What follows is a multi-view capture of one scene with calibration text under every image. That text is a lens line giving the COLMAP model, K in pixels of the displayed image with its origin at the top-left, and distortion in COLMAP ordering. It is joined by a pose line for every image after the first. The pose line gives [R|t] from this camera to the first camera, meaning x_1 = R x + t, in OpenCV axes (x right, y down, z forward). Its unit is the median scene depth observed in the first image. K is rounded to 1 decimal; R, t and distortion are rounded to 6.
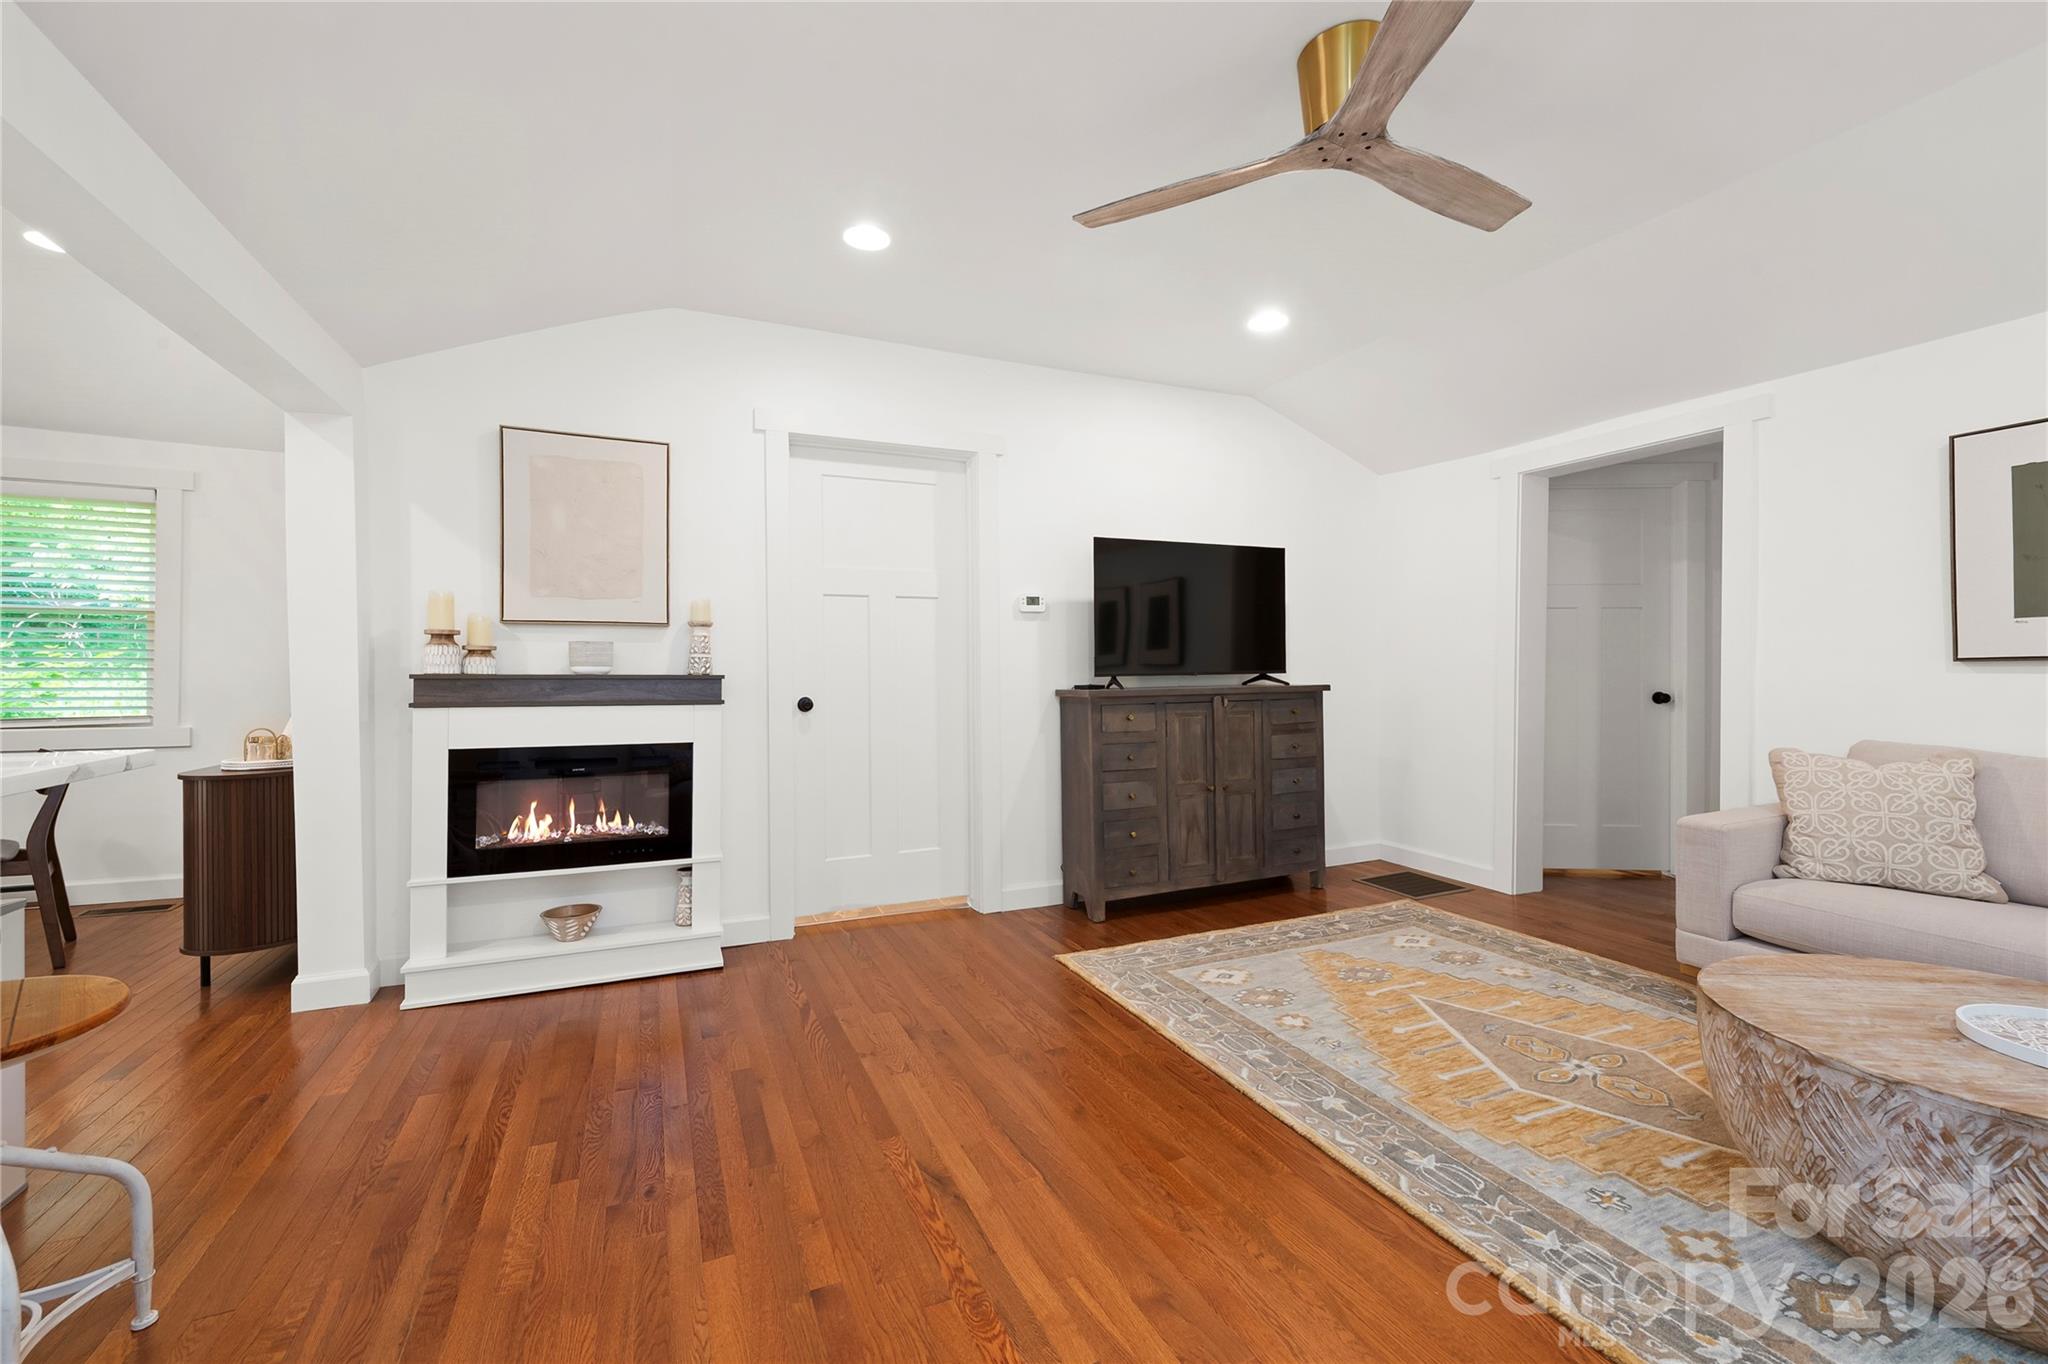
lens RADIAL K [[822.2, 0, 1014.7], [0, 822.2, 670.9], [0, 0, 1]] dist [0.005617, -0.001422]
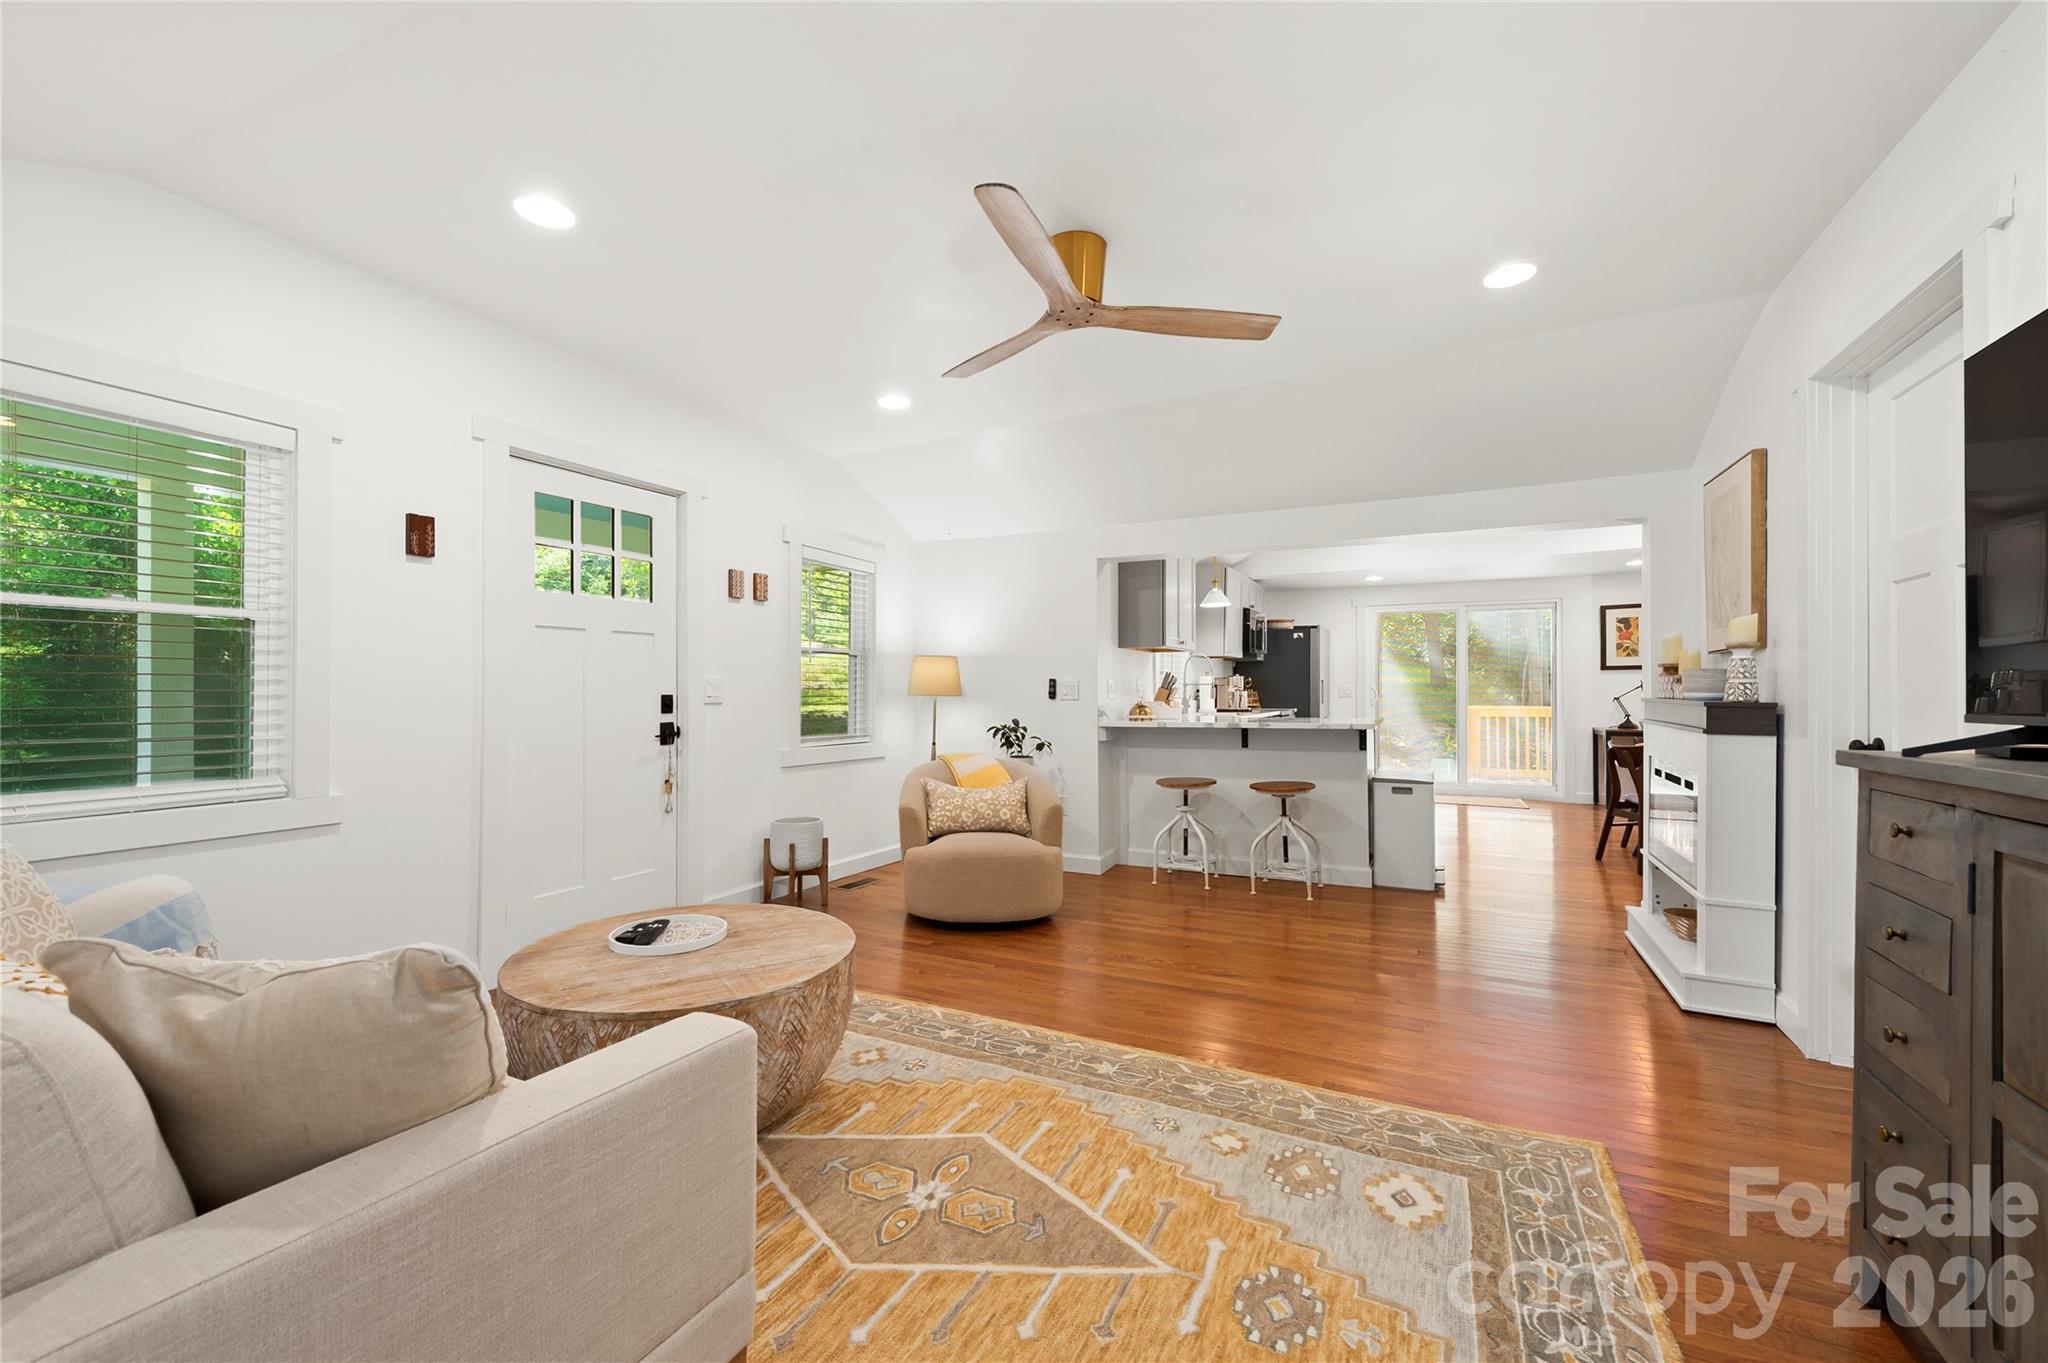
lens RADIAL K [[824.6, 0, 1019.3], [0, 824.6, 689.4], [0, 0, 1]] dist [0.010294, -0.002725]
pose [[-0.763696, 0.002027, -0.645572, 0.855489], [0.001757, 0.999998, 0.001062, -0.011883], [0.645573, -0.000323, -0.763698, 1.257757]]
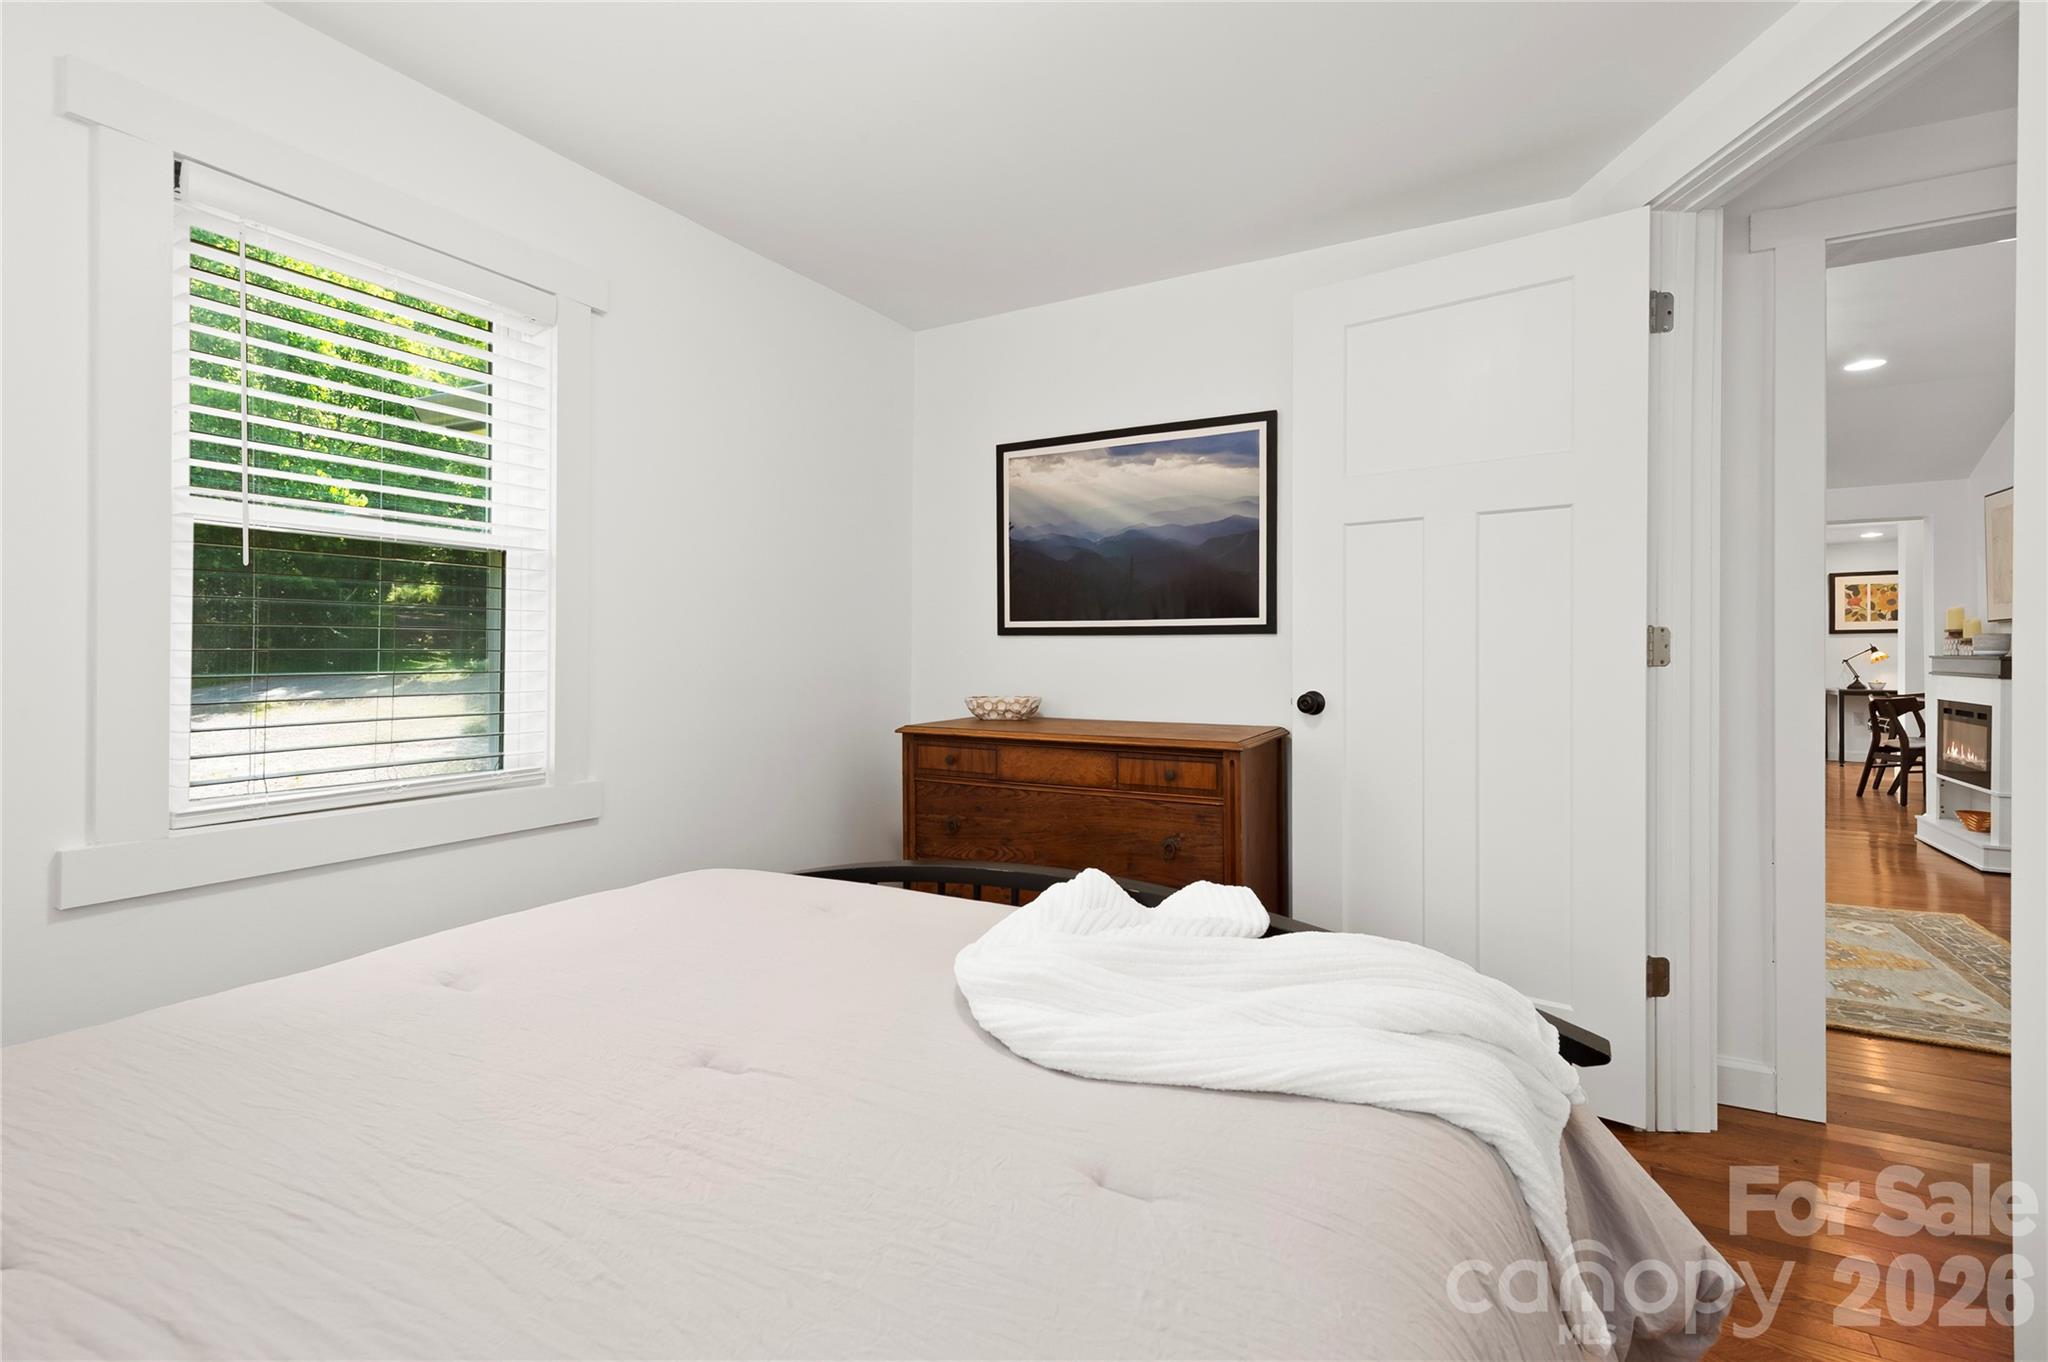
lens RADIAL K [[916.4, 0, 1026.2], [0, 916.4, 671.2], [0, 0, 1]] dist [0.016191, -0.002441]
pose [[-0.793181, 0.013241, -0.608842, 1.843063], [0.006521, 0.999891, 0.013251, -0.001295], [0.608951, 0.006540, -0.793181, 1.275648]]
